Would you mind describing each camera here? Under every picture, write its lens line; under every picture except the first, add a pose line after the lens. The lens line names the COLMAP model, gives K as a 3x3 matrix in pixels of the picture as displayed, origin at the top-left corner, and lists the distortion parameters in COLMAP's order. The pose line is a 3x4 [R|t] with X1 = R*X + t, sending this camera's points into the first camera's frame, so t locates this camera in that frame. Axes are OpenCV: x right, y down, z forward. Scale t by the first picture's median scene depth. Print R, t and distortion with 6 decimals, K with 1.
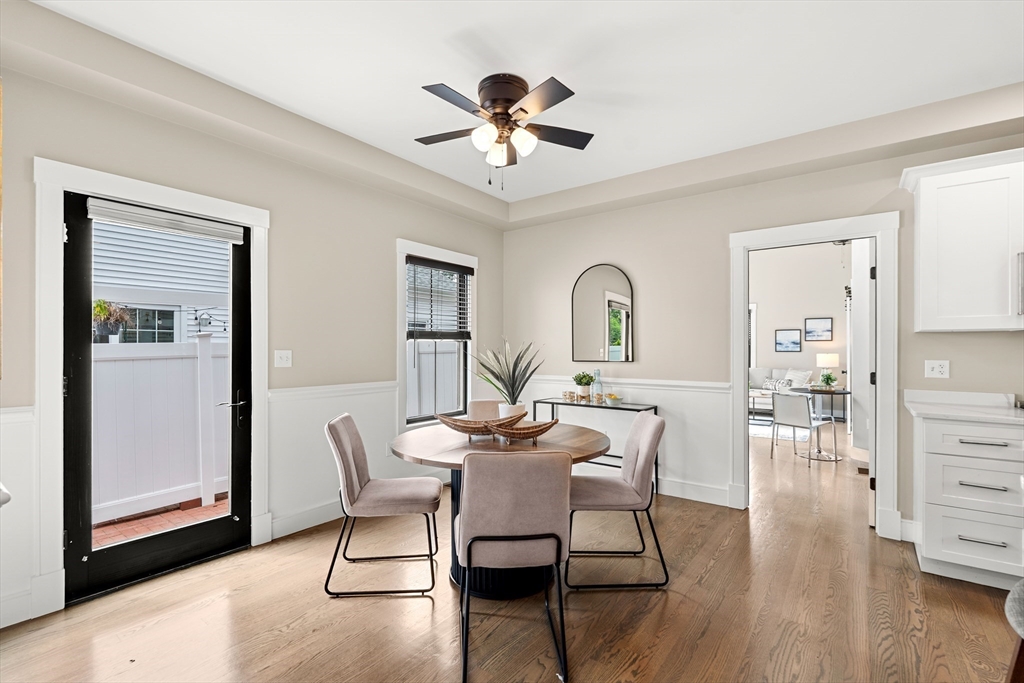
lens RADIAL K [[453.4, 0, 512.0], [0, 453.4, 341.5], [0, 0, 1]] dist [-0.002140, -0.000134]
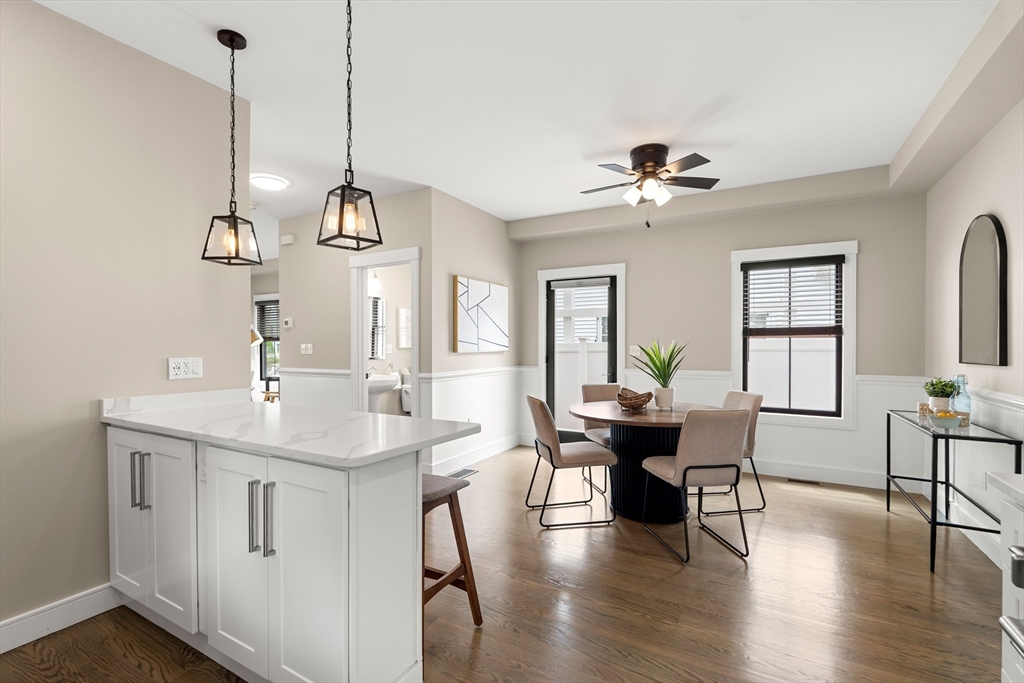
lens RADIAL K [[453.4, 0, 512.0], [0, 453.4, 341.5], [0, 0, 1]] dist [-0.002140, -0.000134]
pose [[0.144294, -0.004855, -0.989523, 0.757770], [0.011061, 0.999933, -0.003294, 0.003892], [0.989473, -0.010470, 0.144338, 0.241048]]
